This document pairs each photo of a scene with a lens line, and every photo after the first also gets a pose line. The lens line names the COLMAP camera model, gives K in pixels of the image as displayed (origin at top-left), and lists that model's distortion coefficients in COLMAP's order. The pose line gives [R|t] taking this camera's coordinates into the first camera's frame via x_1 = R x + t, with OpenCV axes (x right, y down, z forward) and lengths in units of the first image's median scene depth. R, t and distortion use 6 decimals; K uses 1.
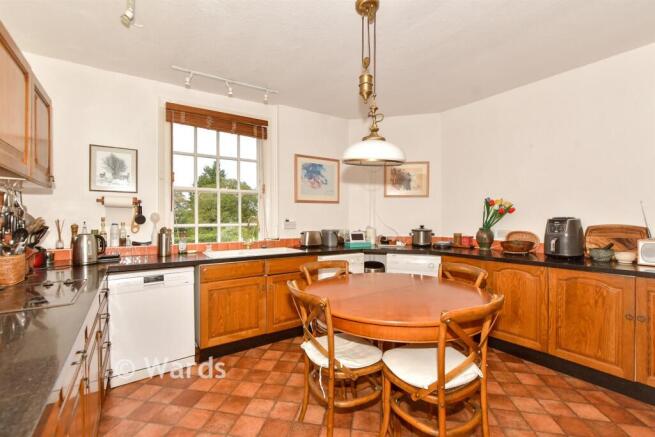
lens RADIAL K [[291.2, 0, 325.4], [0, 291.2, 217.7], [0, 0, 1]] dist [-0.000132, 0.000018]
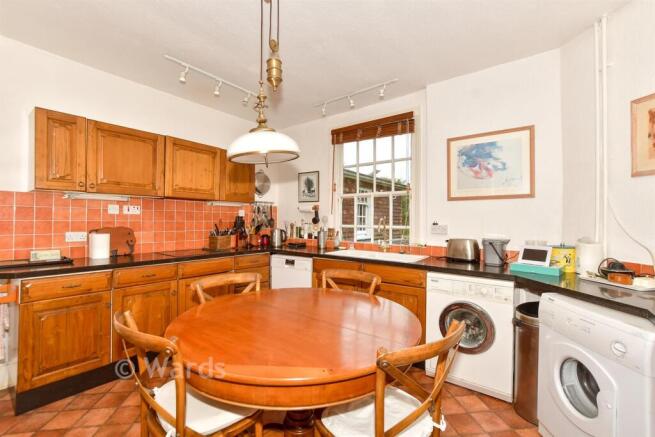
lens RADIAL K [[291.2, 0, 325.4], [0, 291.2, 217.7], [0, 0, 1]] dist [-0.000132, 0.000018]
pose [[0.330132, 0.001309, -0.943934, 0.557818], [-0.002759, 0.999996, 0.000422, -0.006772], [0.943931, 0.002465, 0.330134, 0.459297]]
